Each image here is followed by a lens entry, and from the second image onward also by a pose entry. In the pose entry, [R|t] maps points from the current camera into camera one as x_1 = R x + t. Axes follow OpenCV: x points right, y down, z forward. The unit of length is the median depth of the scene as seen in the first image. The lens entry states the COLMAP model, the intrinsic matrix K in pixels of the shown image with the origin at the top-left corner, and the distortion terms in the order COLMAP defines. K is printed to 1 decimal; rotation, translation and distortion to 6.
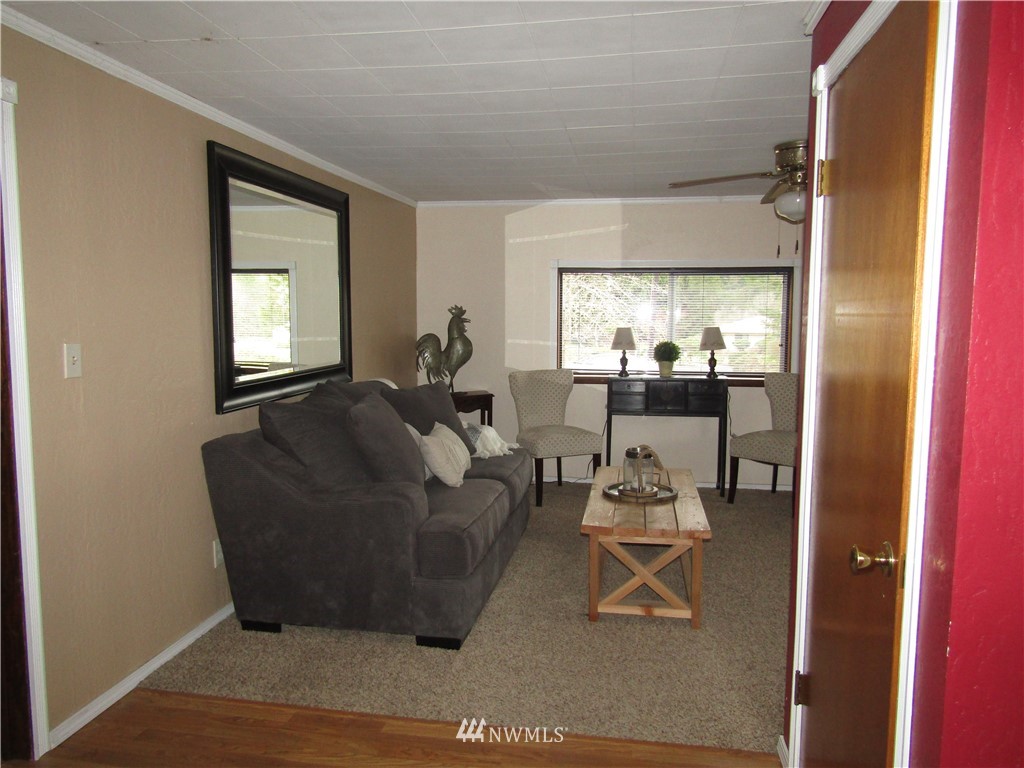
lens RADIAL K [[726.9, 0, 510.1], [0, 726.9, 384.6], [0, 0, 1]] dist [-0.003444, -0.002841]
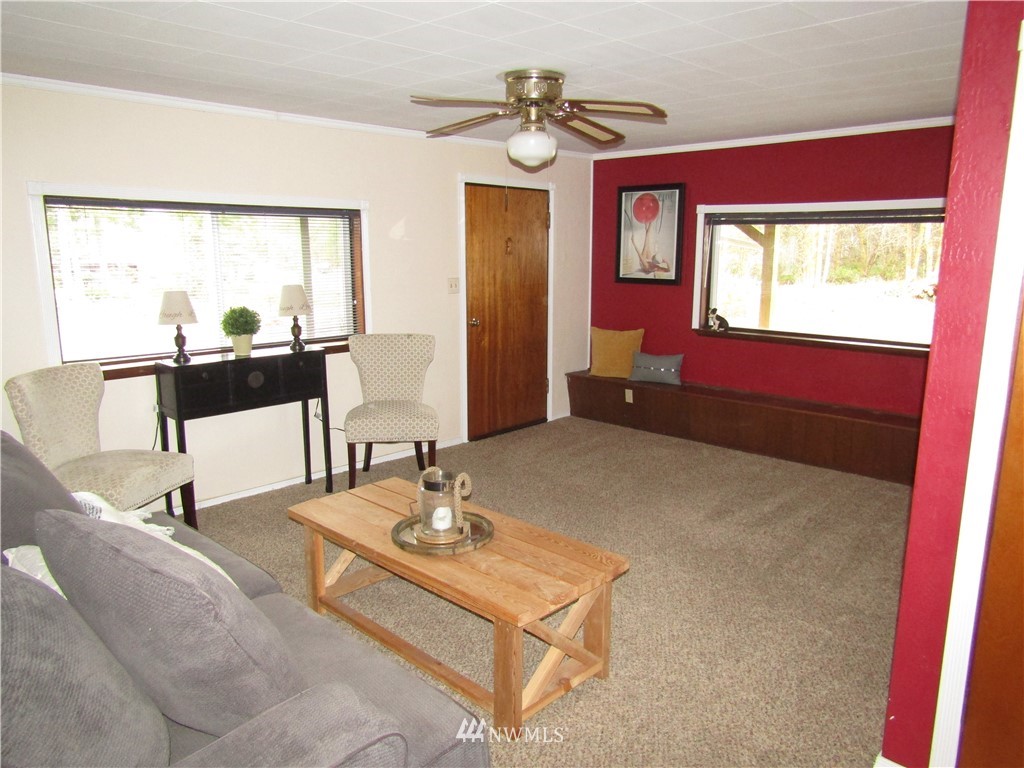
lens RADIAL K [[726.9, 0, 510.1], [0, 726.9, 384.6], [0, 0, 1]] dist [-0.003444, -0.002841]
pose [[0.554109, -0.157542, 0.817401, -0.244257], [0.078999, 0.987449, 0.136764, -0.060732], [-0.828687, -0.011208, 0.559599, 0.362872]]
